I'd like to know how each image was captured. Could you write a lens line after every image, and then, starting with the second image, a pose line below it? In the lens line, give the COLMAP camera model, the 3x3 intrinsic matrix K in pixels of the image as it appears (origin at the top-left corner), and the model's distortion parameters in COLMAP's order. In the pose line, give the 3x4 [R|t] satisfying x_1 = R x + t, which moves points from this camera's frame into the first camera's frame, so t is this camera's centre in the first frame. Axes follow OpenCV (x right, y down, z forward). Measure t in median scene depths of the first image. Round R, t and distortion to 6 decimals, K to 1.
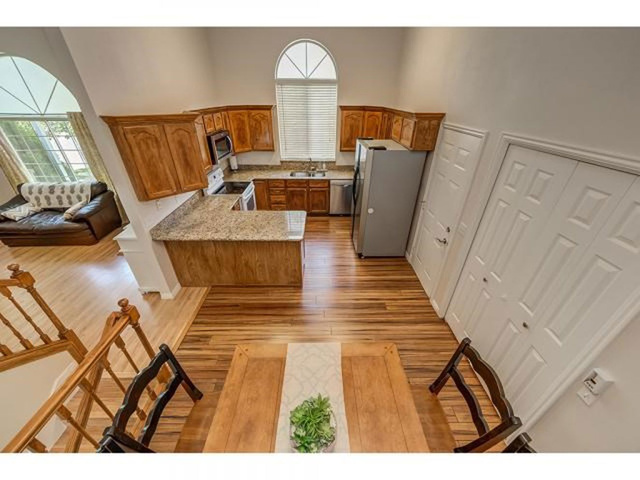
lens RADIAL K [[237.2, 0, 322.2], [0, 237.2, 239.2], [0, 0, 1]] dist [0.001214, 0.000038]
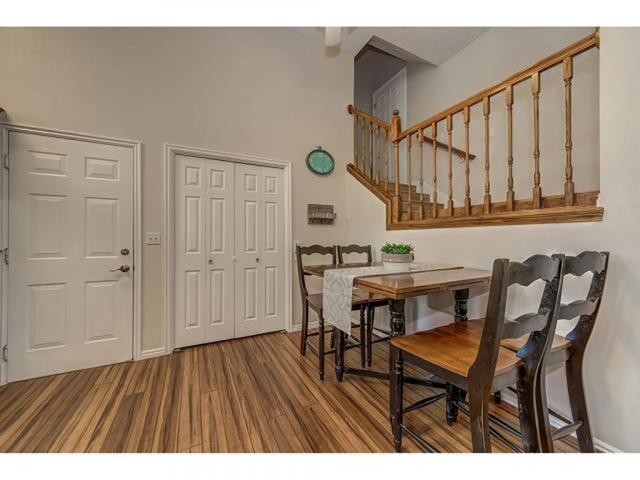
lens RADIAL K [[253.5, 0, 320.5], [0, 253.5, 241.4], [0, 0, 1]] dist [0.003810, 0.000188]
pose [[-0.453292, -0.001649, 0.891360, -0.310916], [0.454567, 0.859764, 0.232756, 0.018189], [-0.766743, 0.510690, -0.388975, 0.459858]]
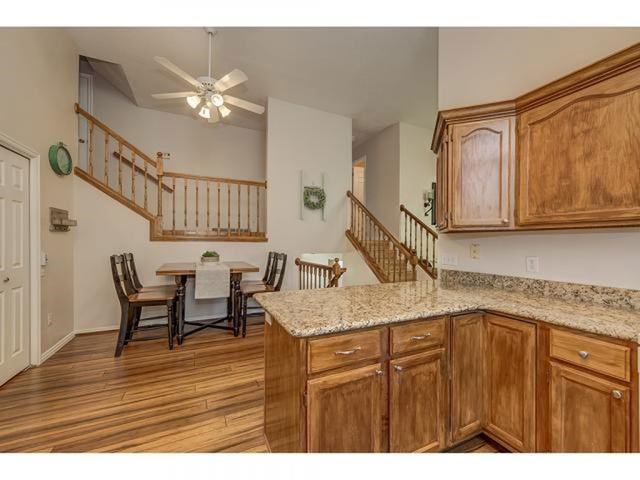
lens RADIAL K [[253.5, 0, 319.7], [0, 253.5, 240.8], [0, 0, 1]] dist [0.003810, 0.000188]
pose [[-0.900796, -0.008542, -0.434158, 0.034584], [-0.227804, 0.860479, 0.455721, -0.278080], [0.369691, 0.509414, -0.777062, 0.906072]]
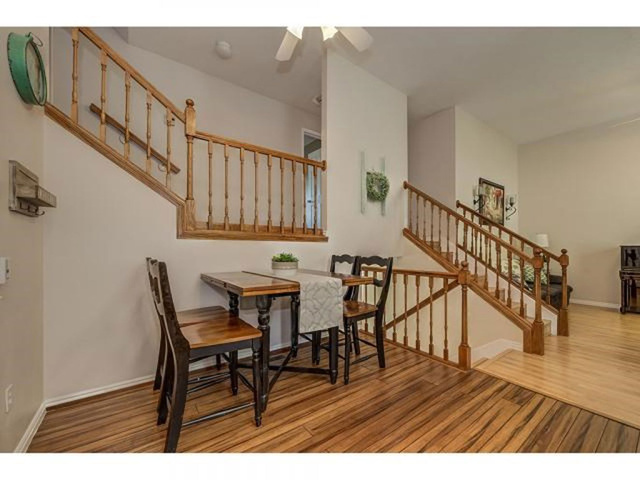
lens RADIAL K [[253.5, 0, 319.1], [0, 253.5, 245.1], [0, 0, 1]] dist [0.003810, 0.000188]
pose [[-0.811758, -0.009754, -0.583912, 0.236739], [-0.297949, 0.866858, 0.399730, -0.057946], [0.502270, 0.498460, -0.706585, 0.579564]]
